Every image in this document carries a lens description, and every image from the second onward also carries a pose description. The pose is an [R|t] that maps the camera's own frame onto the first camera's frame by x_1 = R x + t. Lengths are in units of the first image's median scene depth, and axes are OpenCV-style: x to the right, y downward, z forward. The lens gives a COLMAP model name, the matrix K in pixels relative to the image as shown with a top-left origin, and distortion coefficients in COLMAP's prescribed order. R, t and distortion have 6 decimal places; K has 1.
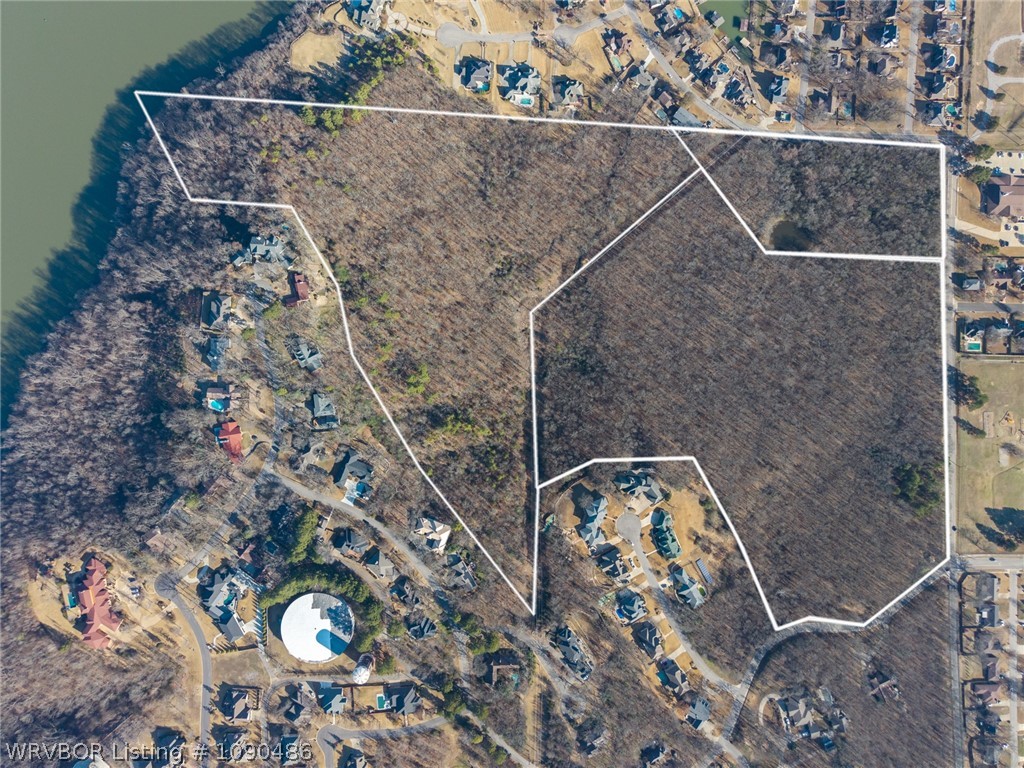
lens RADIAL K [[698.3, 0, 512.0], [0, 698.3, 384.0], [0, 0, 1]] dist [0.003159, -0.003421]
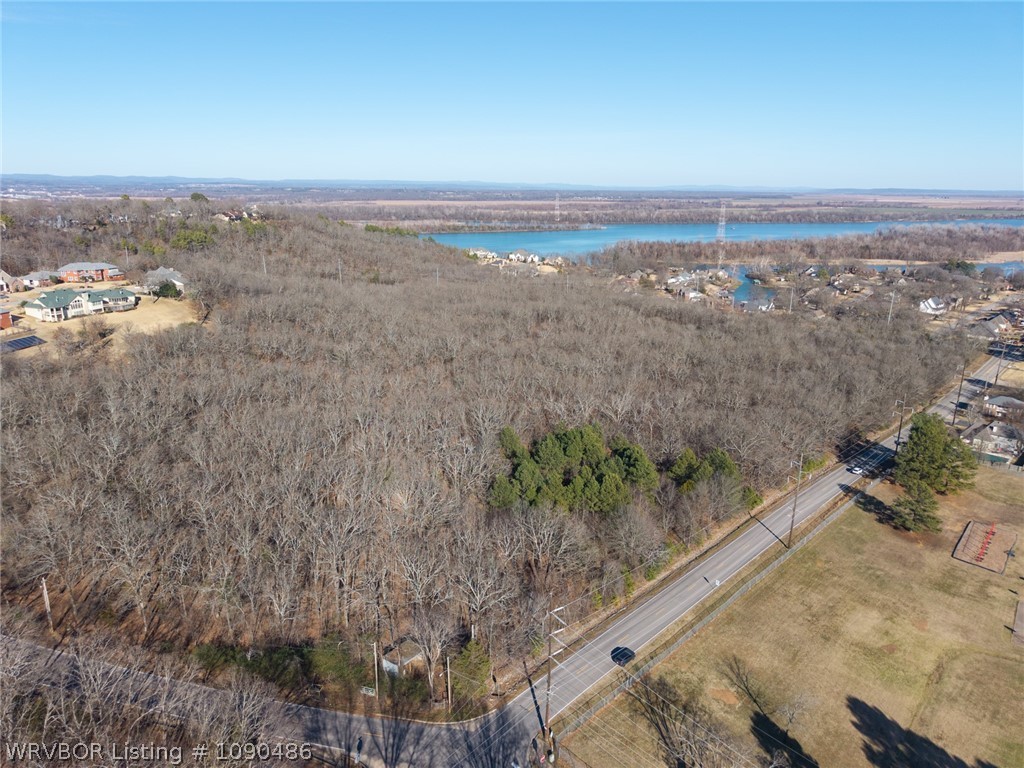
lens RADIAL K [[686.8, 0, 512.0], [0, 686.8, 384.0], [0, 0, 1]] dist [0.011384, -0.010591]
pose [[0.724257, 0.159117, -0.670919, 0.724252], [-0.689415, 0.184842, -0.700386, 0.340217], [0.012570, 0.969802, 0.243571, 0.892712]]
